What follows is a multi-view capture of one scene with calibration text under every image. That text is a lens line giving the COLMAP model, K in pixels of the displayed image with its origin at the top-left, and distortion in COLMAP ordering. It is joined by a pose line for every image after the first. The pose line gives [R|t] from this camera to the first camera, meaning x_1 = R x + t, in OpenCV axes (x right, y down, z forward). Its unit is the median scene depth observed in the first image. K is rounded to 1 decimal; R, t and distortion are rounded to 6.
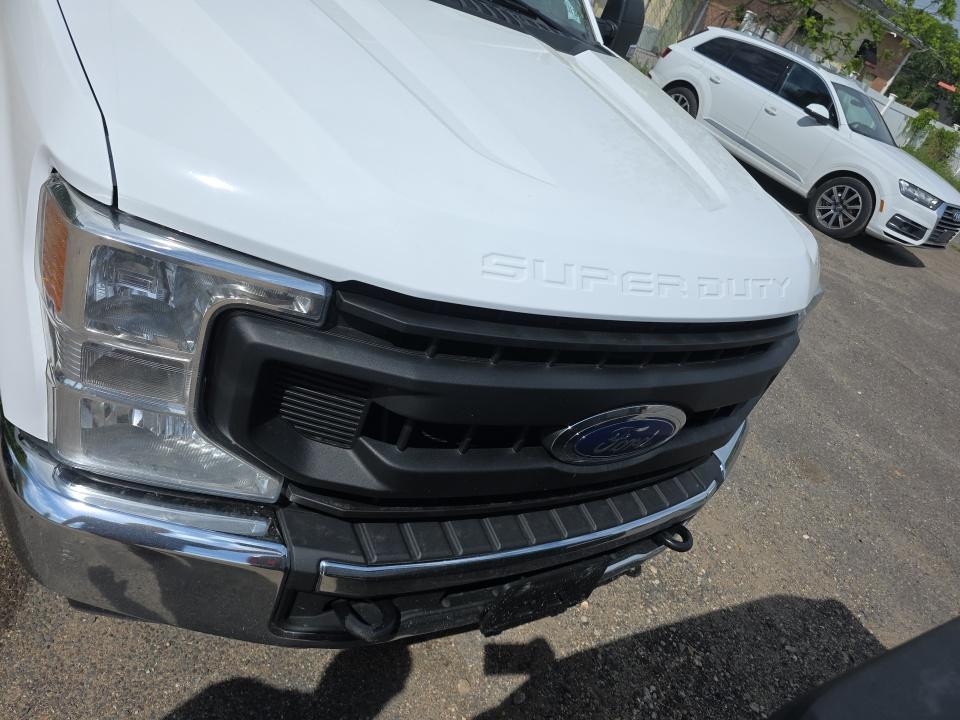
lens RADIAL K [[651.4, 0, 480.0], [0, 651.4, 354.6], [0, 0, 1]] dist [0.040456, -0.046328]
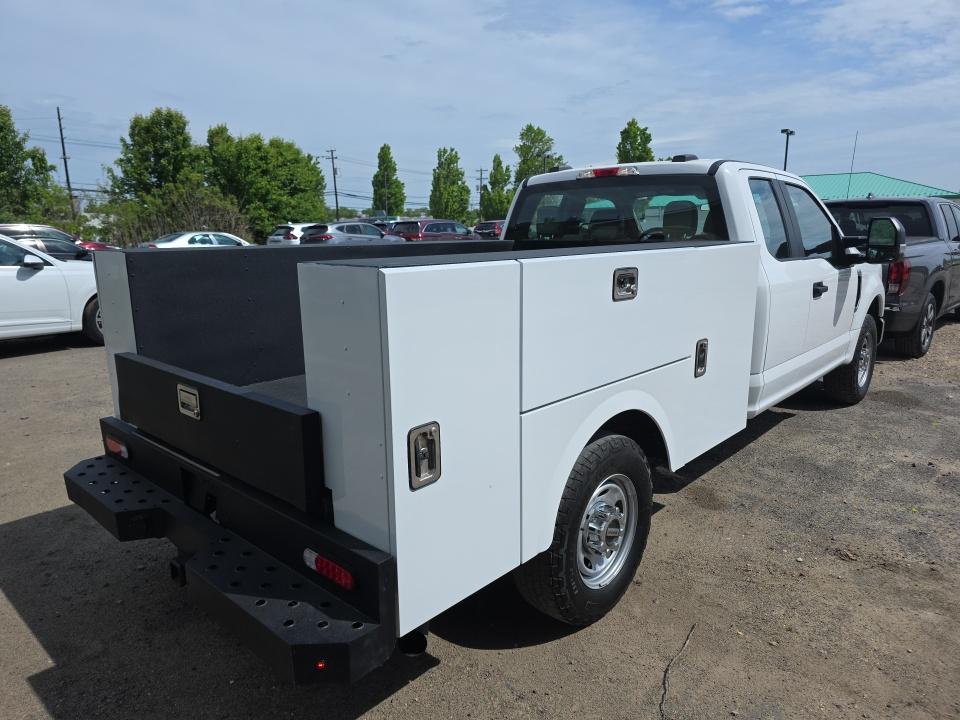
lens RADIAL K [[651.4, 0, 480.0], [0, 651.4, 354.6], [0, 0, 1]] dist [0.040456, -0.046328]
pose [[-0.306959, -0.511459, 0.802612, -0.567468], [0.439216, 0.672021, 0.596219, -0.579527], [-0.844314, 0.535535, 0.018358, 0.499592]]
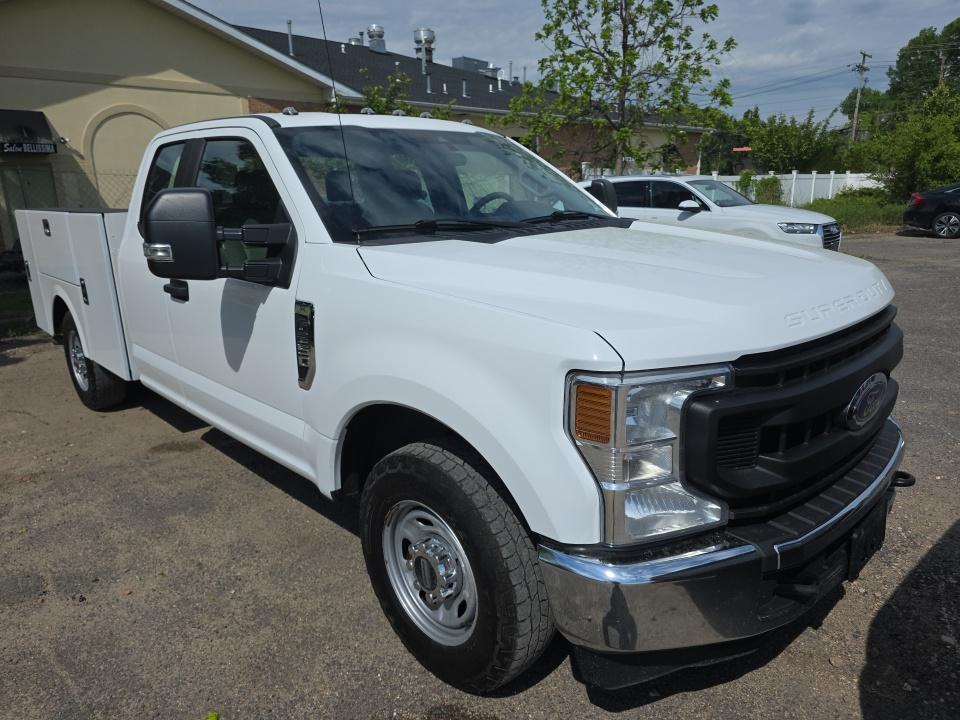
lens RADIAL K [[651.4, 0, 480.0], [0, 651.4, 354.6], [0, 0, 1]] dist [0.040456, -0.046328]
pose [[0.896931, -0.417815, 0.144725, -0.130779], [0.441670, 0.862143, -0.248270, 0.001491], [-0.021042, 0.286602, 0.957819, -0.084181]]
